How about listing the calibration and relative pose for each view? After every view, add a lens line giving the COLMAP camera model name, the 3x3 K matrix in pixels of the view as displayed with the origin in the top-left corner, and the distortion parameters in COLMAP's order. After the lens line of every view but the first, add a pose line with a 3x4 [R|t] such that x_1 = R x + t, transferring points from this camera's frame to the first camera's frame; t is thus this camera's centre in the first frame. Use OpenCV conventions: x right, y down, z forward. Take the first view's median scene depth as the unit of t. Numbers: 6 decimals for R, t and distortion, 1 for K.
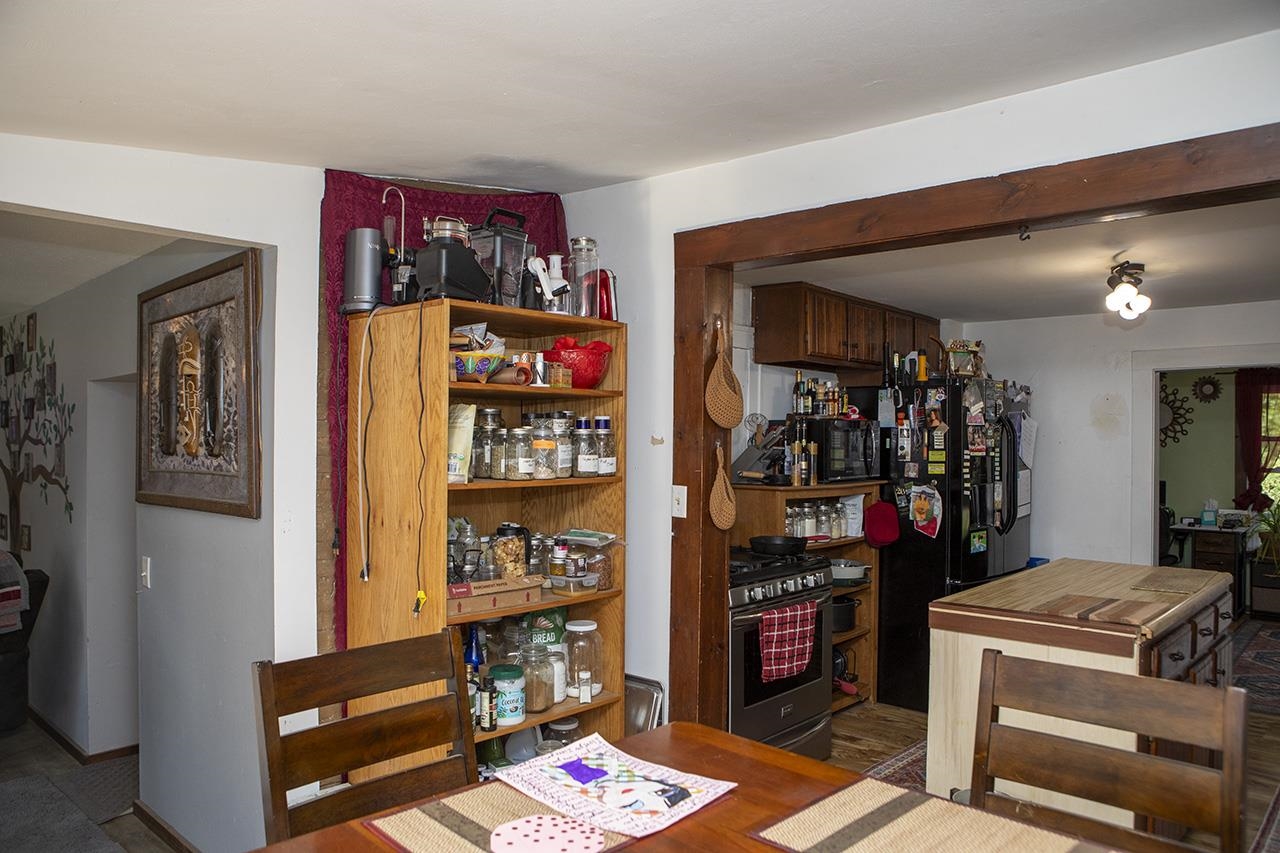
lens RADIAL K [[881.2, 0, 642.6], [0, 881.2, 431.0], [0, 0, 1]] dist [-0.108321, 0.078147]
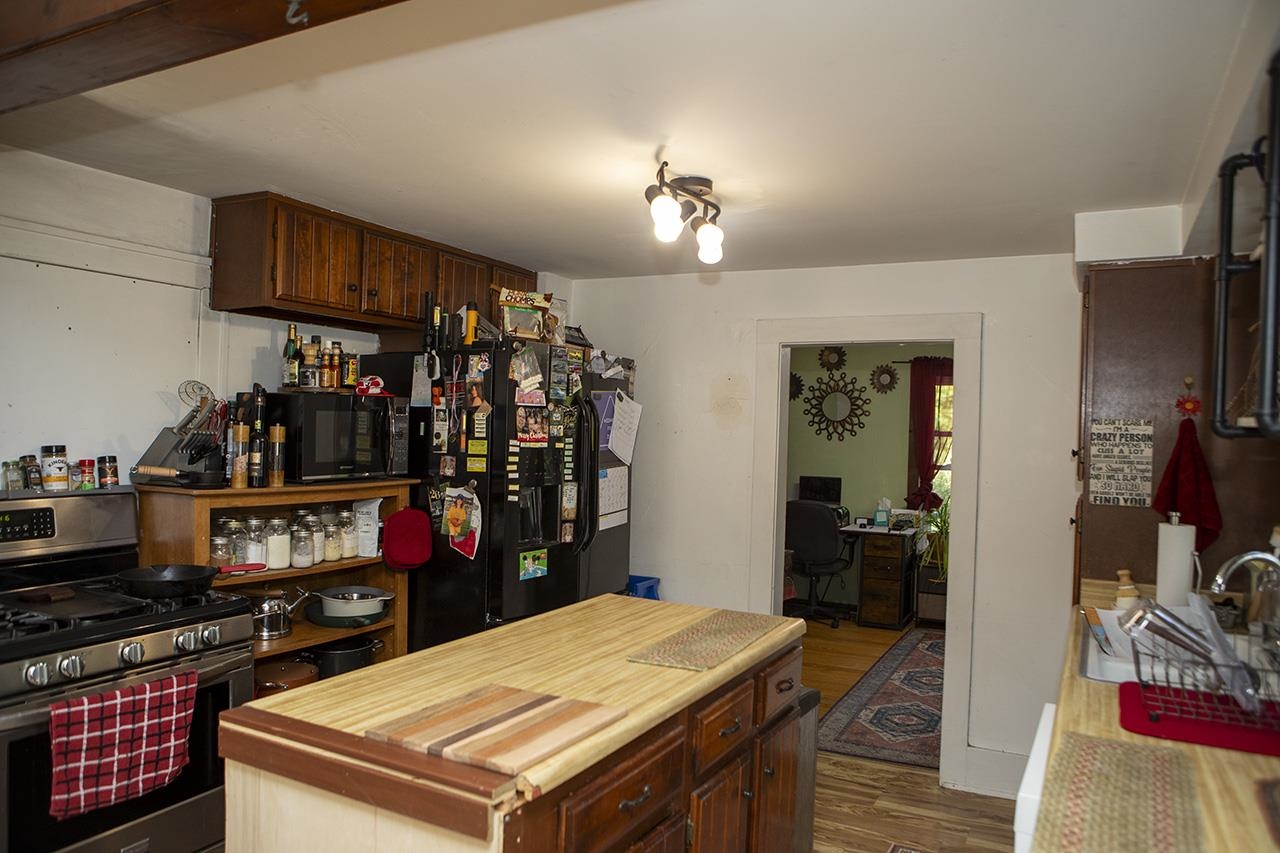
lens RADIAL K [[881.2, 0, 642.6], [0, 881.2, 431.0], [0, 0, 1]] dist [-0.108321, 0.078147]
pose [[0.966348, 0.016798, 0.256690, 0.278731], [-0.020191, 0.999740, 0.010587, 0.004540], [-0.256445, -0.015414, 0.966436, 0.251644]]
